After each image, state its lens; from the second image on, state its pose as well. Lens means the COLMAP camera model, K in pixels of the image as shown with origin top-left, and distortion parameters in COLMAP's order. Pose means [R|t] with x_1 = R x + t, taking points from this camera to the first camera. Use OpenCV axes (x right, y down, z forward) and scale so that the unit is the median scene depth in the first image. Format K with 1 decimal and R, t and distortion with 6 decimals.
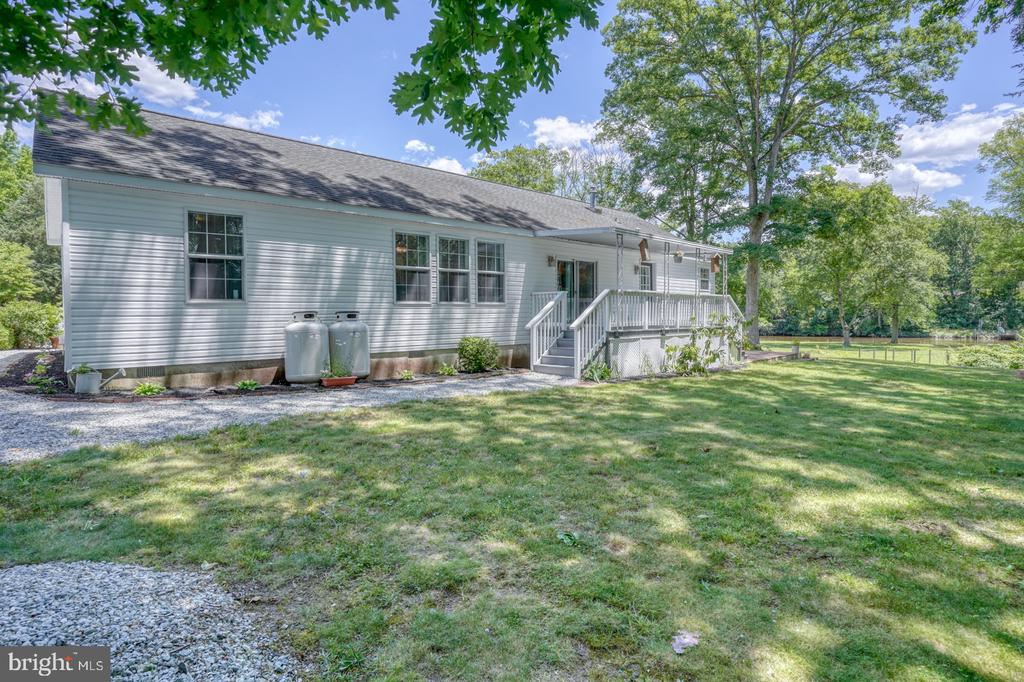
lens RADIAL K [[518.2, 0, 519.6], [0, 518.2, 337.1], [0, 0, 1]] dist [-0.001268, 0.000908]
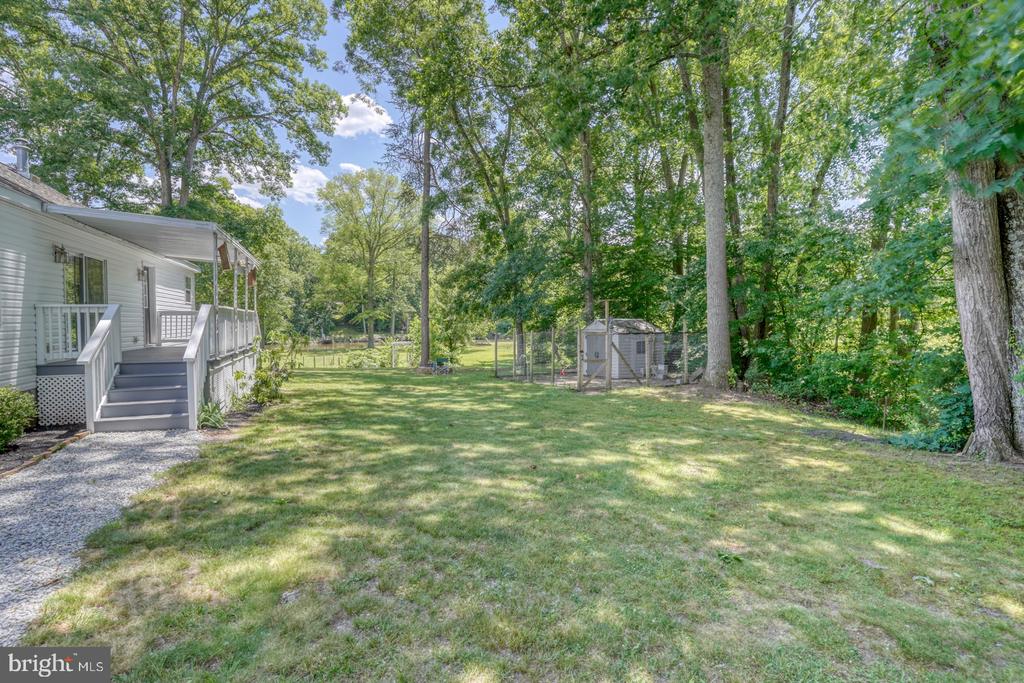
lens RADIAL K [[518.2, 0, 518.4], [0, 518.2, 336.8], [0, 0, 1]] dist [-0.001268, 0.000908]
pose [[0.440392, -0.023533, 0.897497, -0.080974], [0.040538, 0.999158, 0.006307, -0.008511], [-0.896890, 0.033605, 0.440975, 0.067332]]
